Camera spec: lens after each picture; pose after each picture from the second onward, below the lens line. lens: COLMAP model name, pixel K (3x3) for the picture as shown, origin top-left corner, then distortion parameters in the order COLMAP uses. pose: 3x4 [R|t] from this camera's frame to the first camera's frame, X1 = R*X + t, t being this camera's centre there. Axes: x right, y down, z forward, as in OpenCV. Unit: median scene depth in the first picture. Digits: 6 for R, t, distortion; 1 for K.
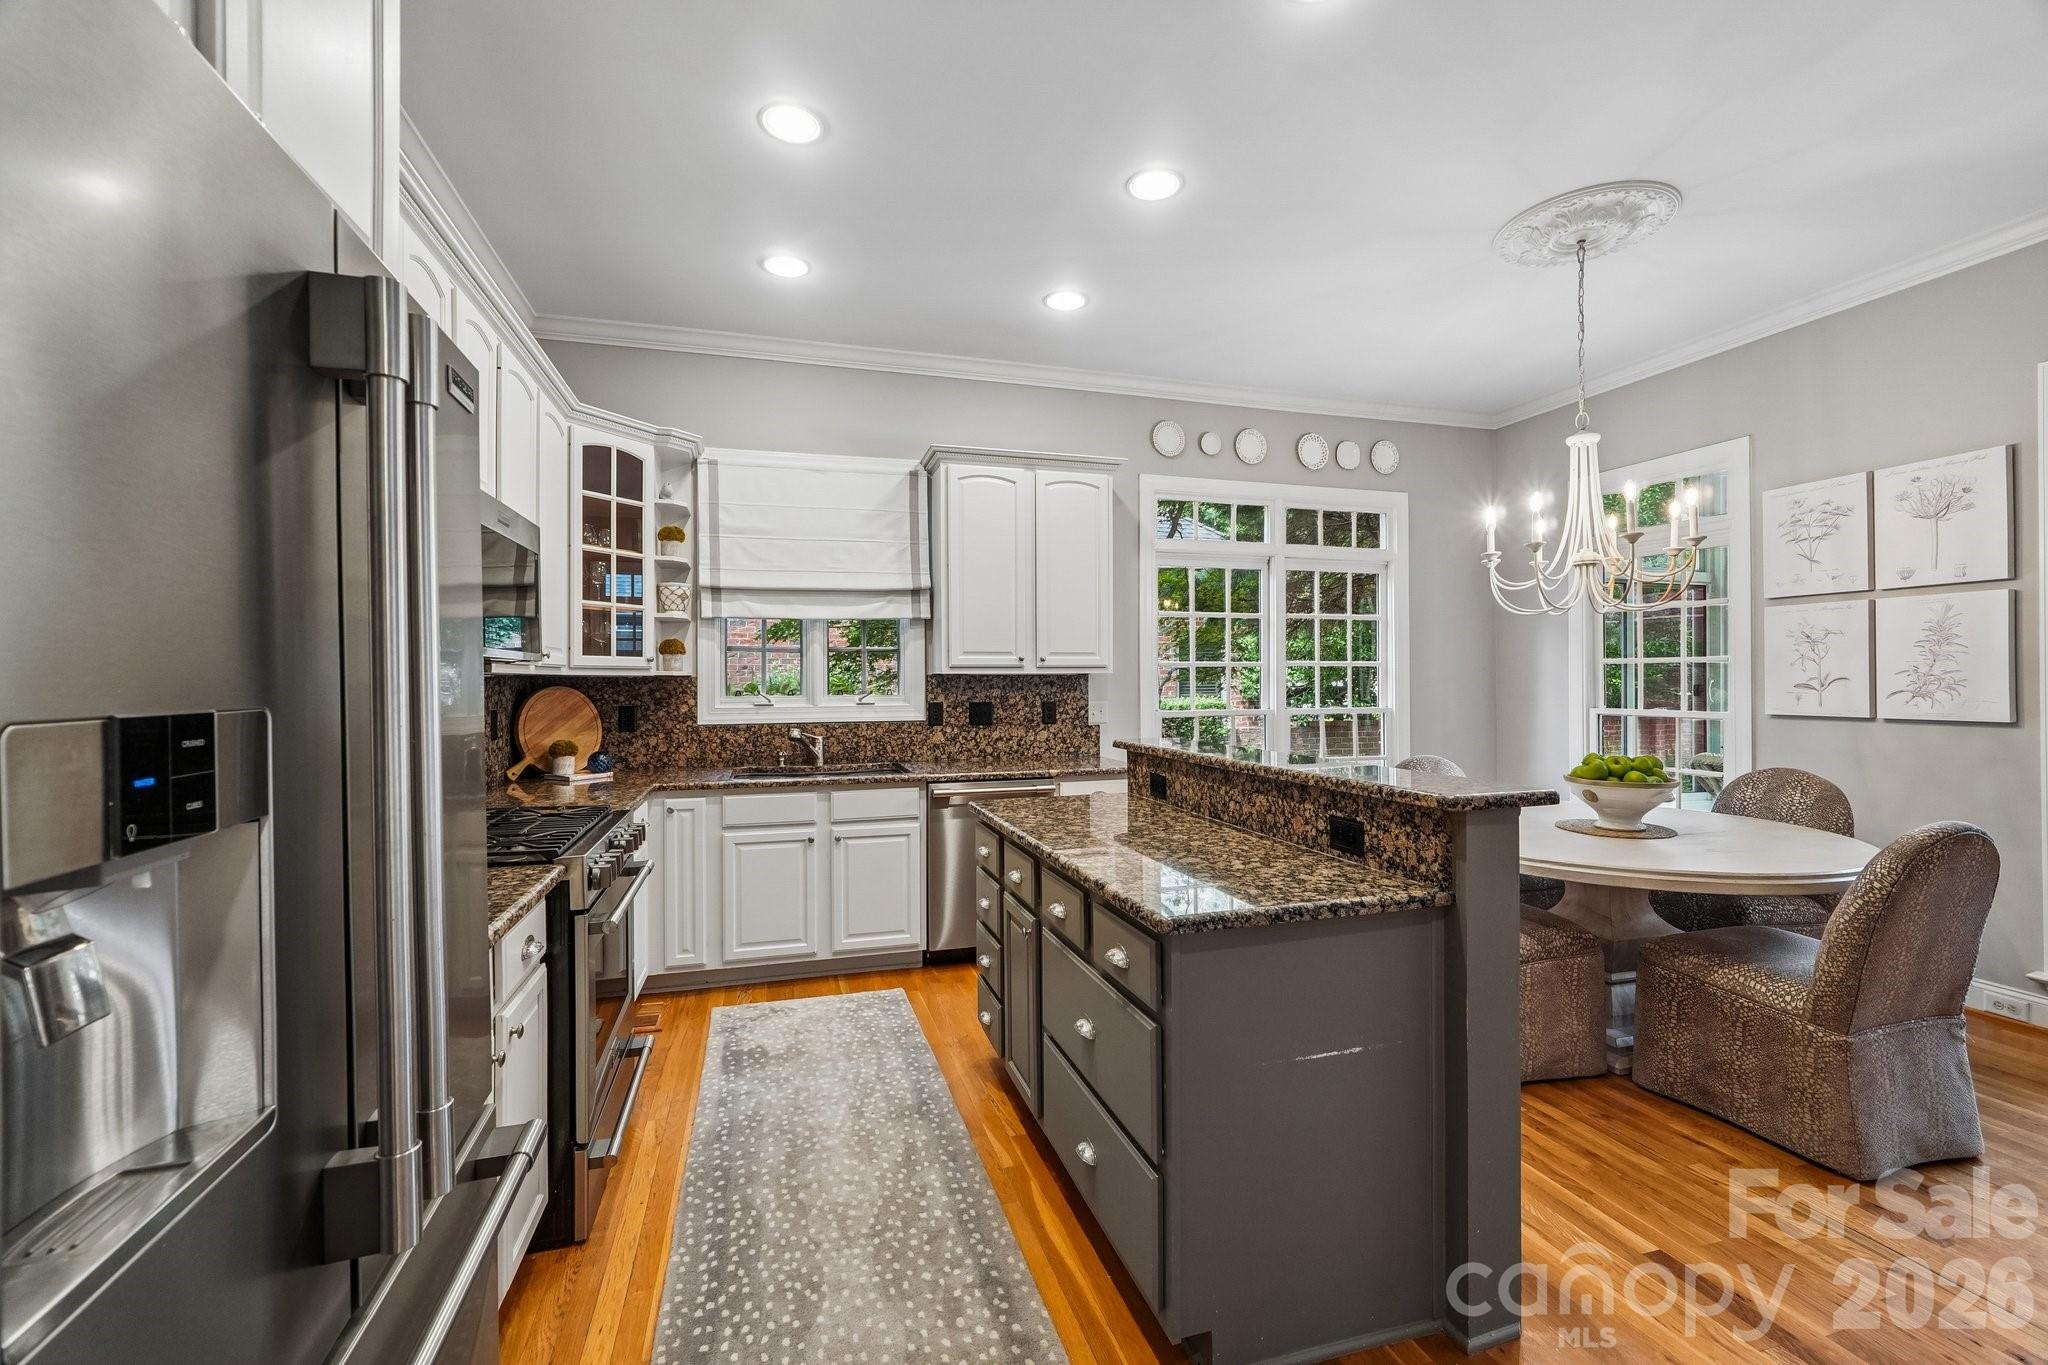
lens RADIAL K [[856.8, 0, 1013.6], [0, 856.8, 678.9], [0, 0, 1]] dist [-0.014577, 0.004275]
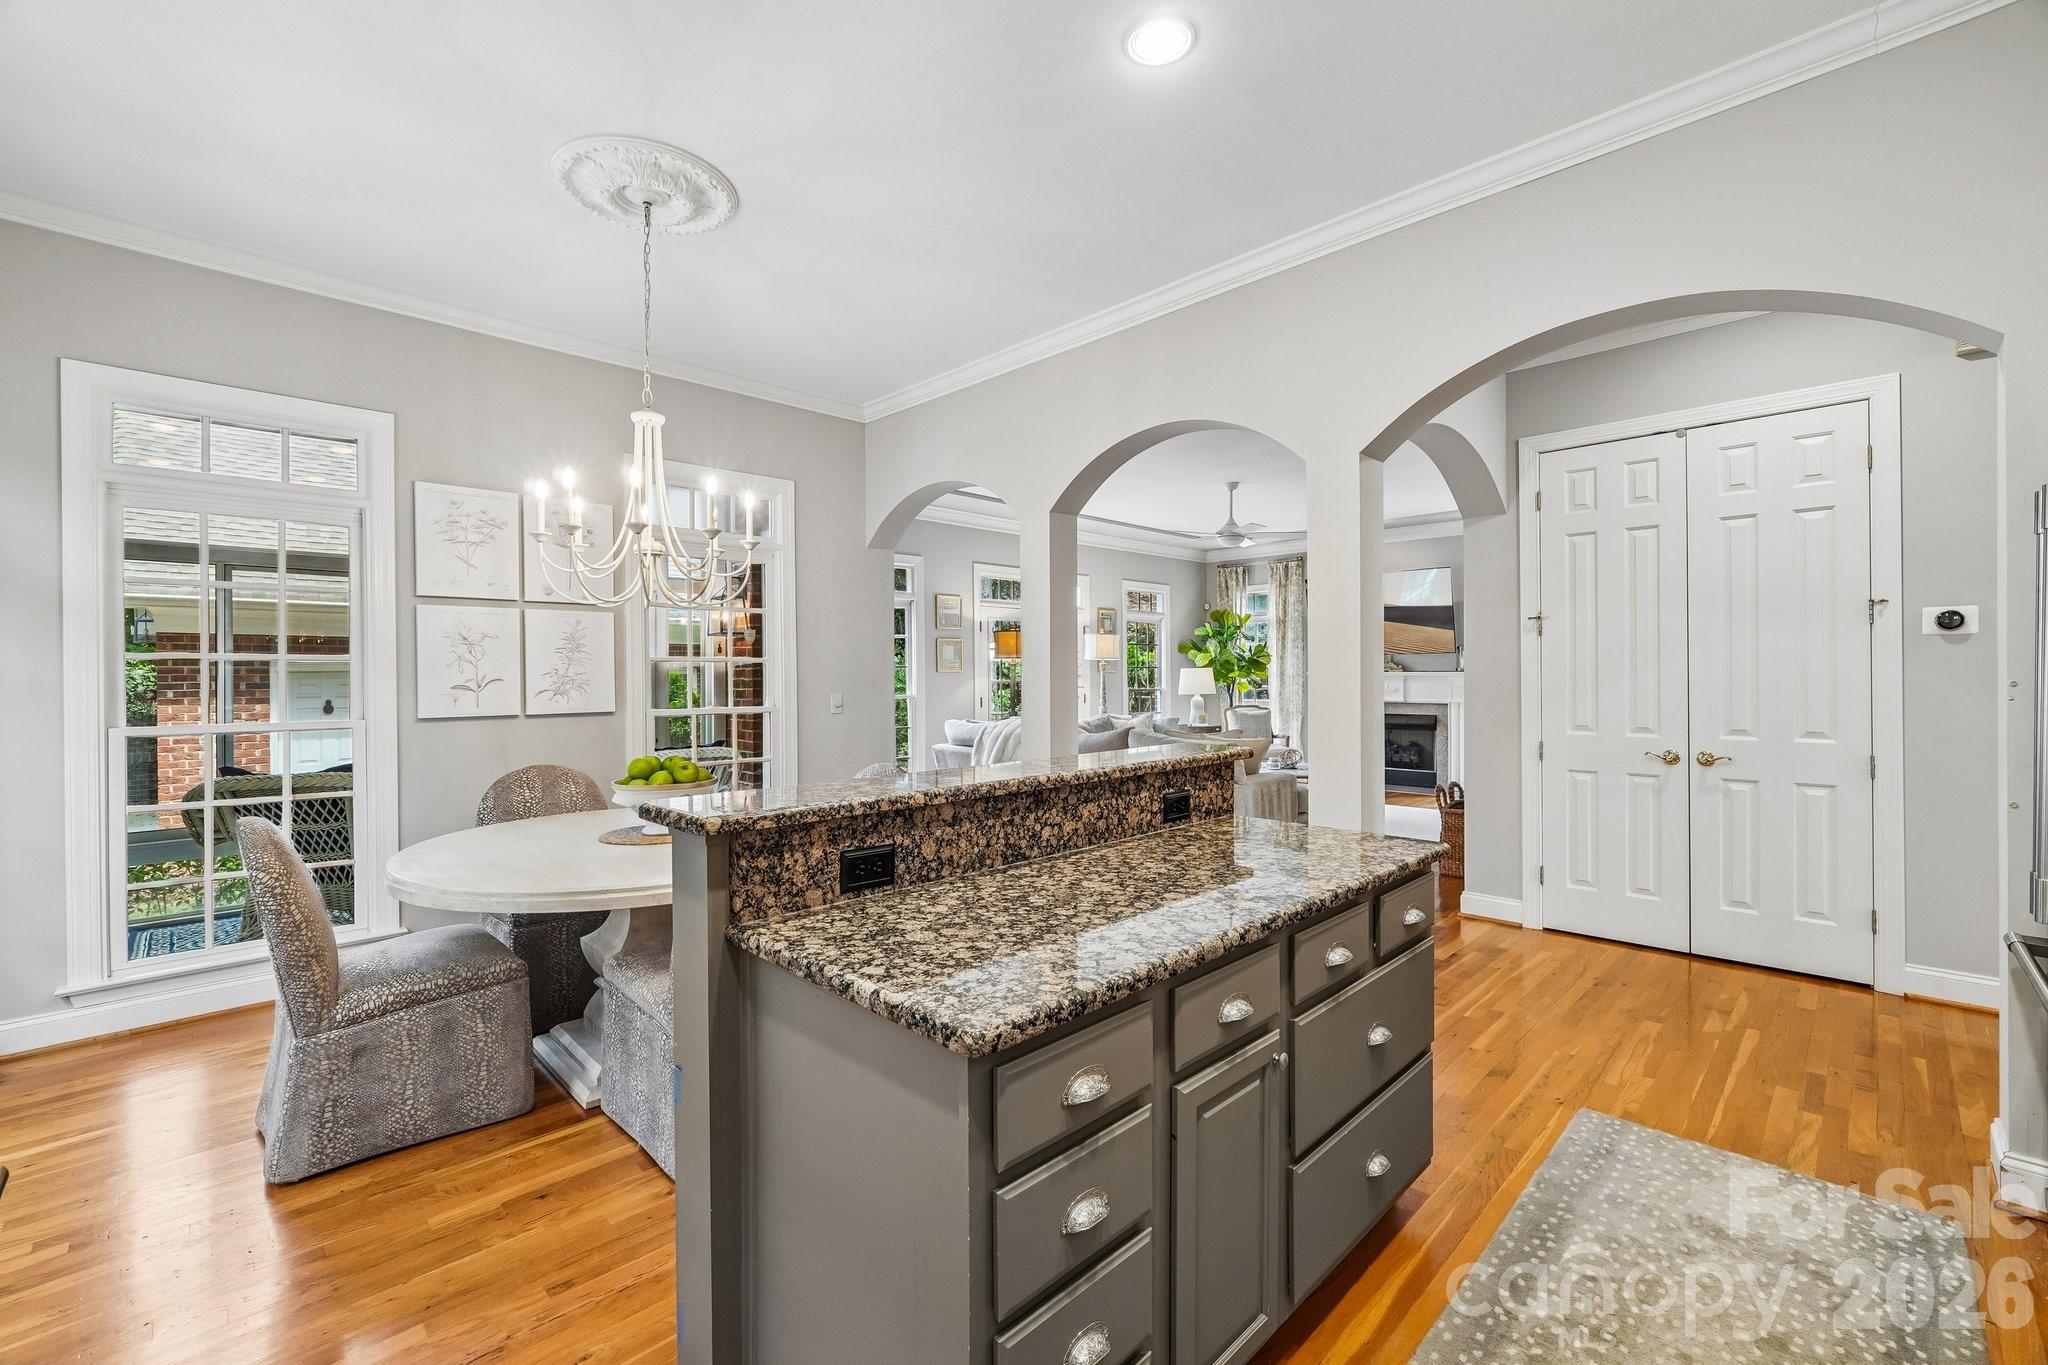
lens RADIAL K [[856.8, 0, 1030.2], [0, 856.8, 682.1], [0, 0, 1]] dist [-0.014577, 0.004275]
pose [[-0.480688, -0.001676, 0.876890, -0.287424], [0.008948, 0.999937, 0.006816, 0.001331], [-0.876846, 0.011123, -0.480643, 0.914807]]
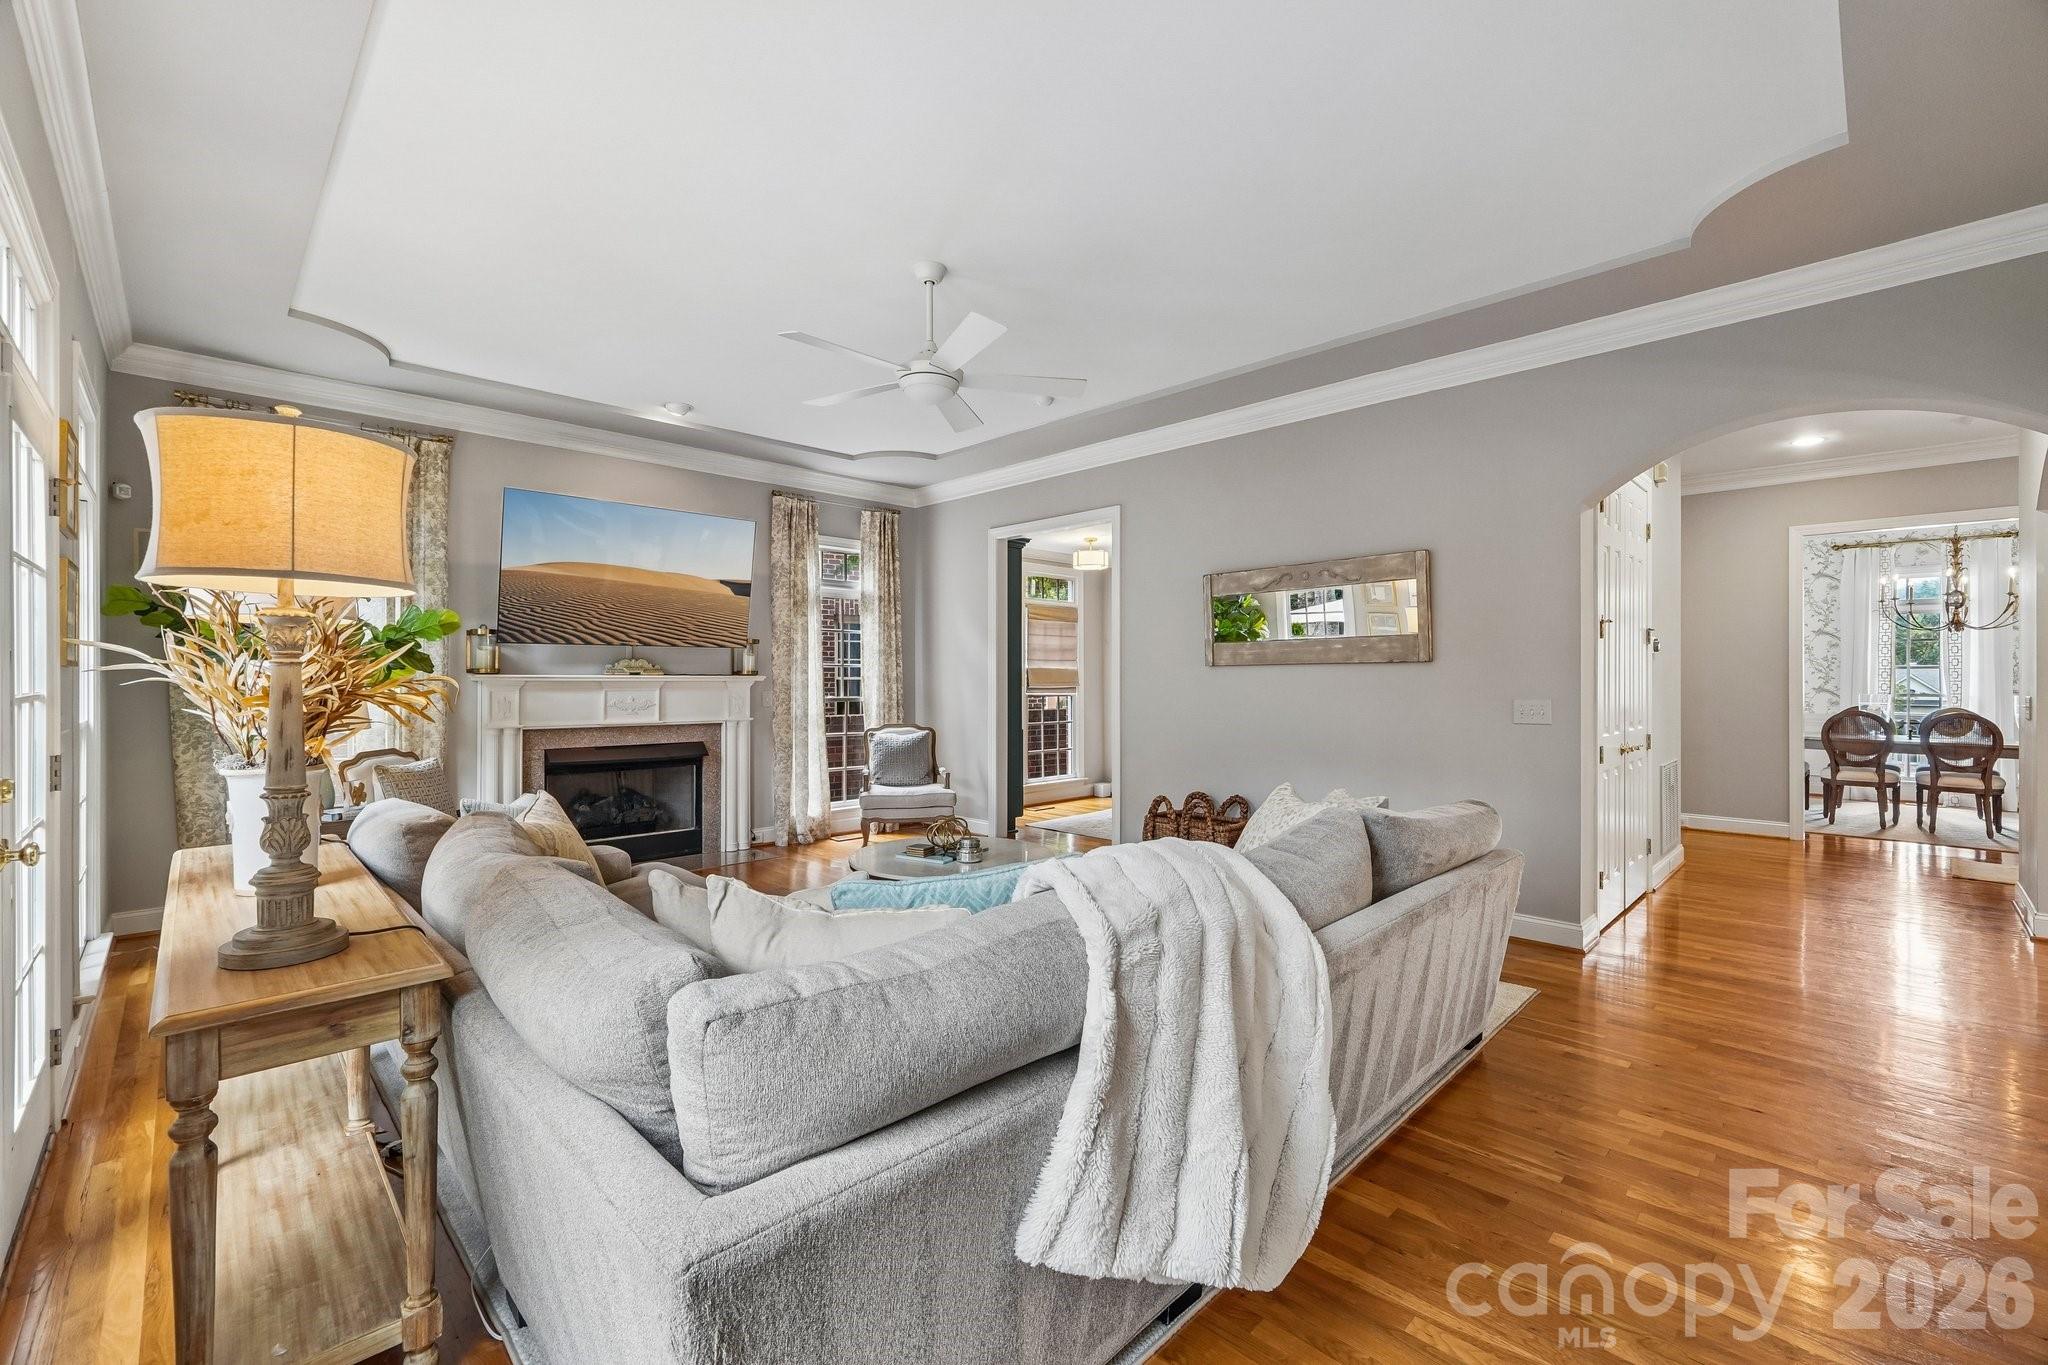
lens RADIAL K [[856.8, 0, 1022.7], [0, 856.8, 690.6], [0, 0, 1]] dist [-0.014577, 0.004275]
pose [[-0.883392, 0.009256, -0.468543, 1.631512], [0.000676, 0.999829, 0.018477, -0.003079], [0.468634, 0.016005, -0.883248, 0.398293]]
